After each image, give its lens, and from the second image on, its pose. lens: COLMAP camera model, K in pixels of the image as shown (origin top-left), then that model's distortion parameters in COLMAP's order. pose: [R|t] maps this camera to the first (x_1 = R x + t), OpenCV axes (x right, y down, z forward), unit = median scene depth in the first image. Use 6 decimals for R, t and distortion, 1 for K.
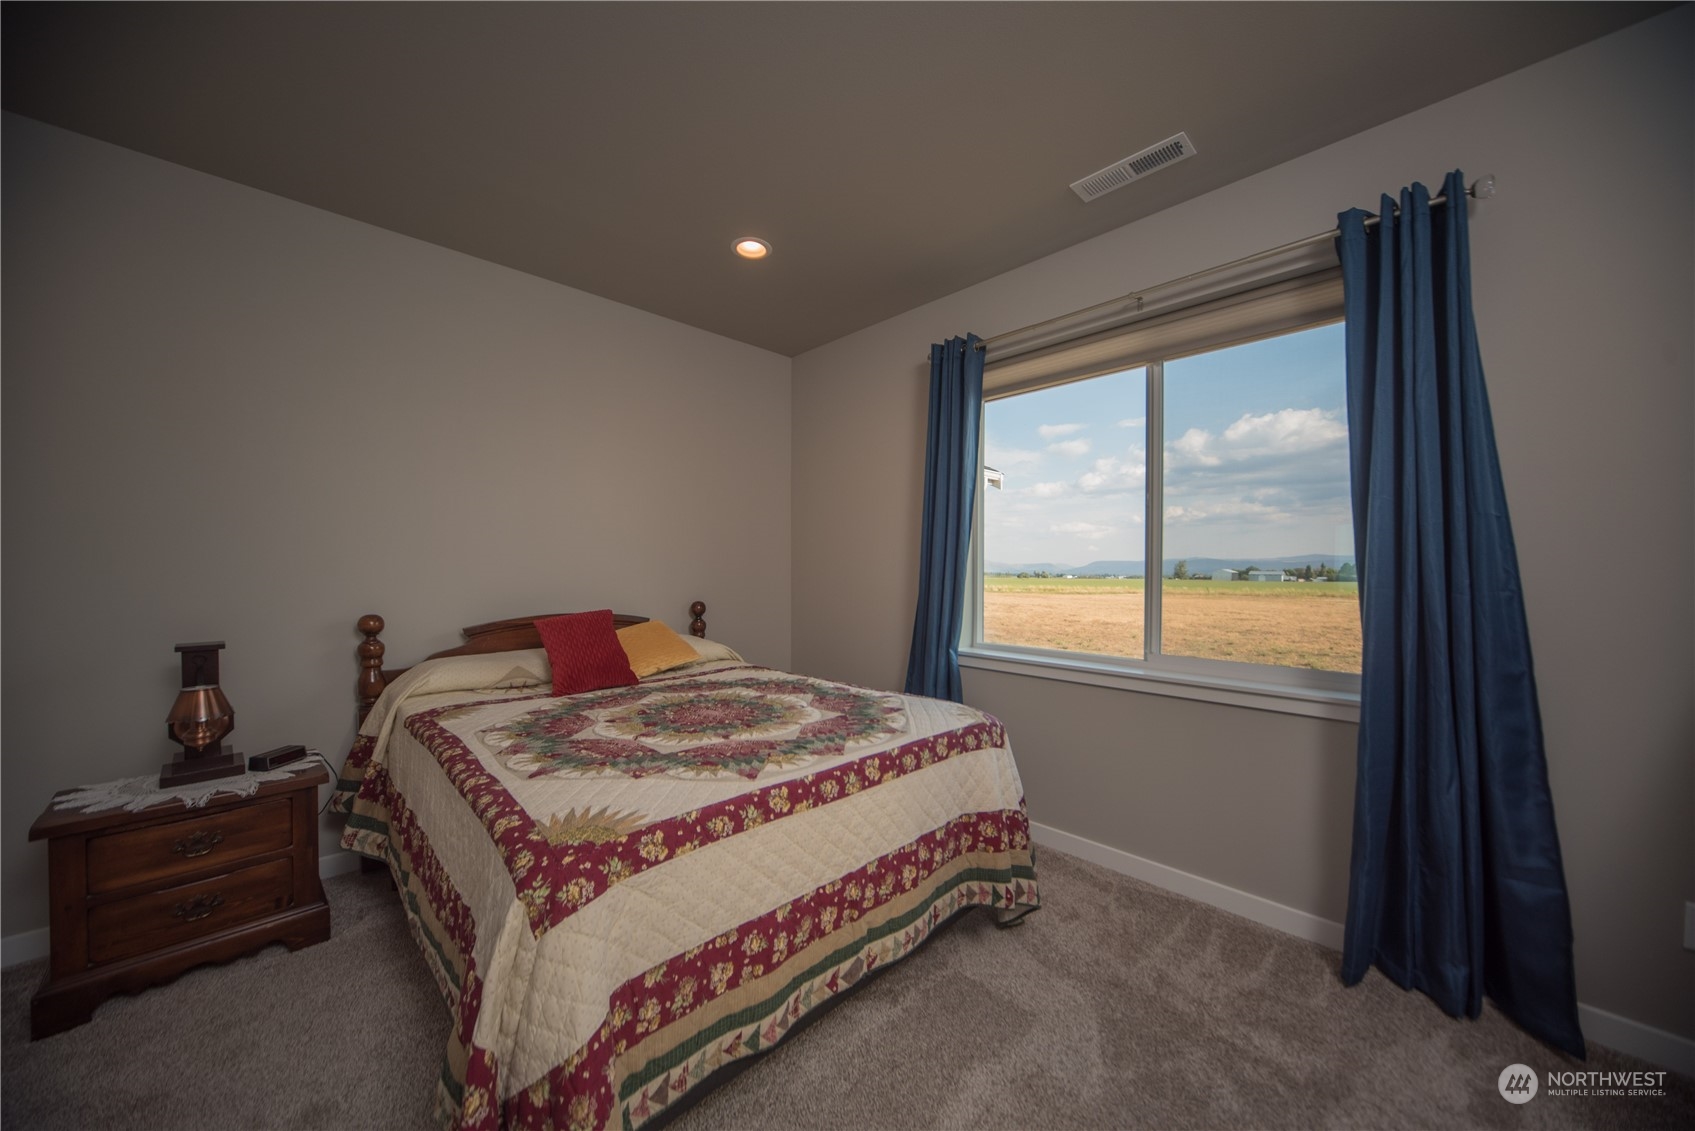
lens RADIAL K [[585.6, 0, 850.9], [0, 585.6, 572.7], [0, 0, 1]] dist [-0.012377, 0.000239]
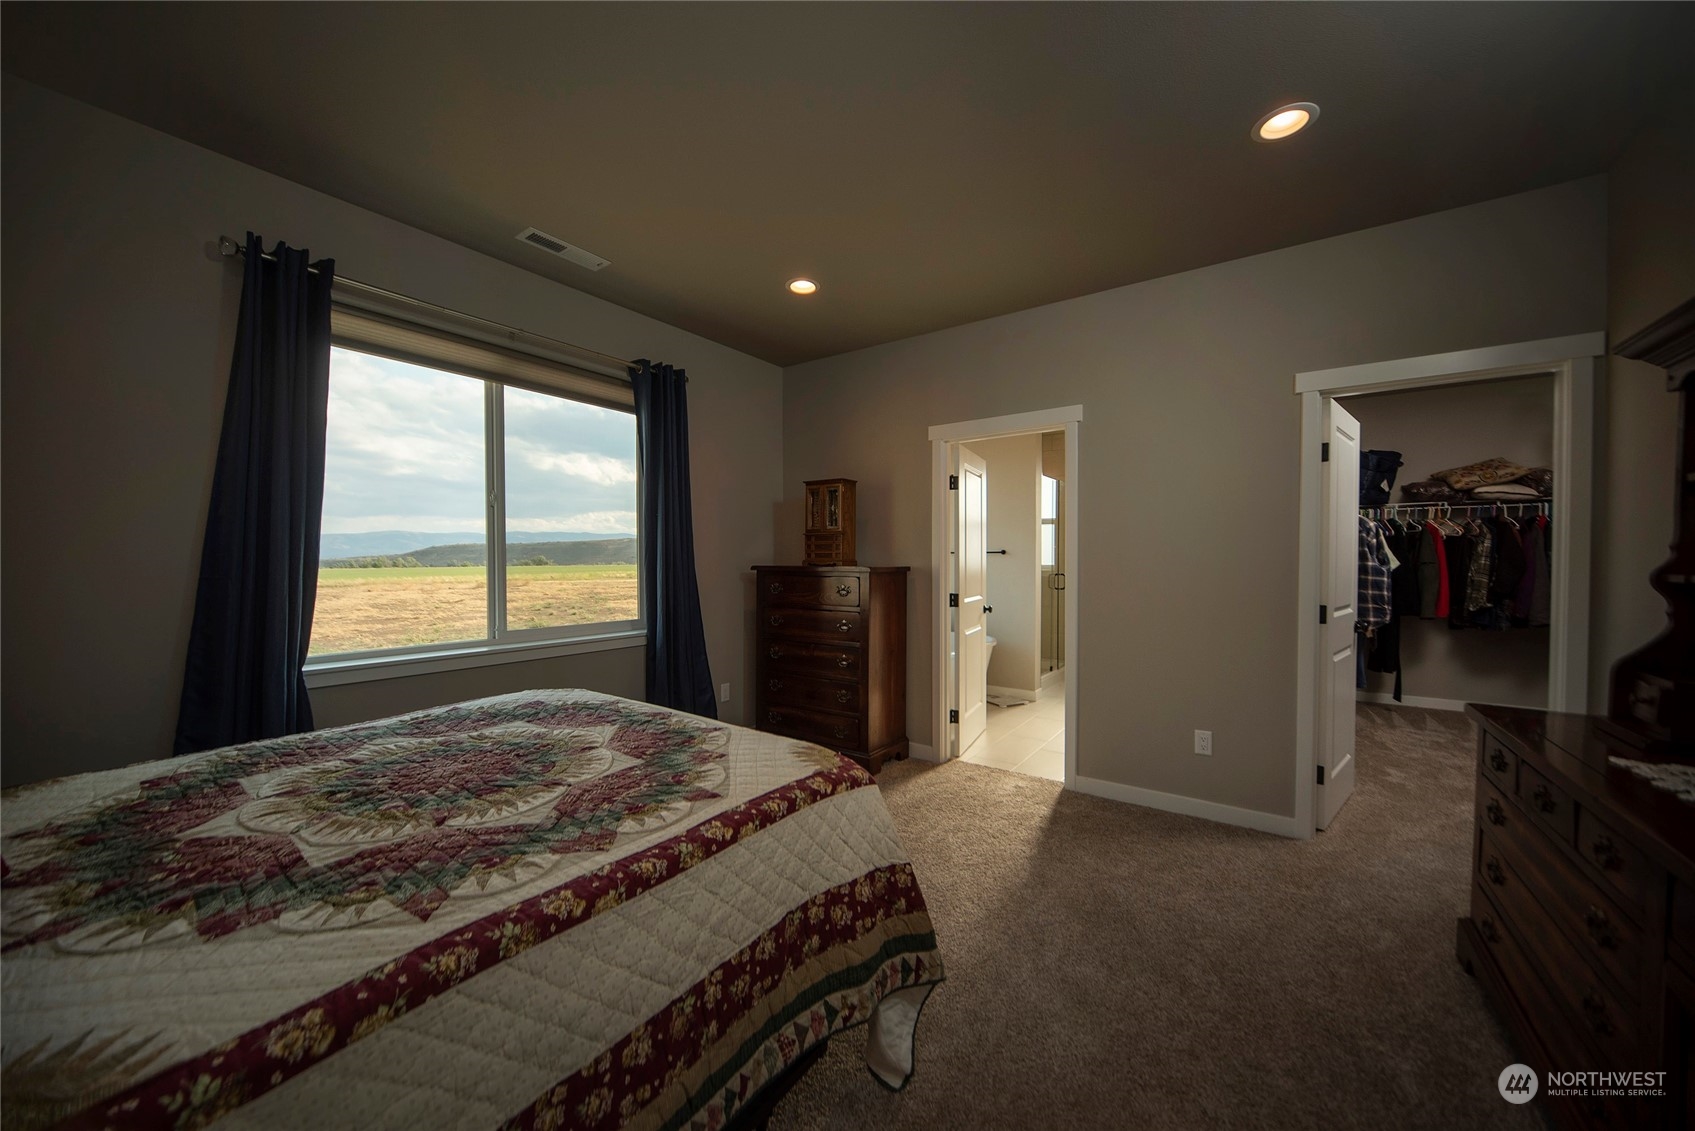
lens RADIAL K [[606.9, 0, 846.9], [0, 606.9, 568.3], [0, 0, 1]] dist [-0.000424, -0.000050]
pose [[-0.171070, -0.016107, 0.985127, -1.202156], [0.015324, 0.999702, 0.019006, -0.002342], [-0.985140, 0.018348, -0.170772, 0.786291]]
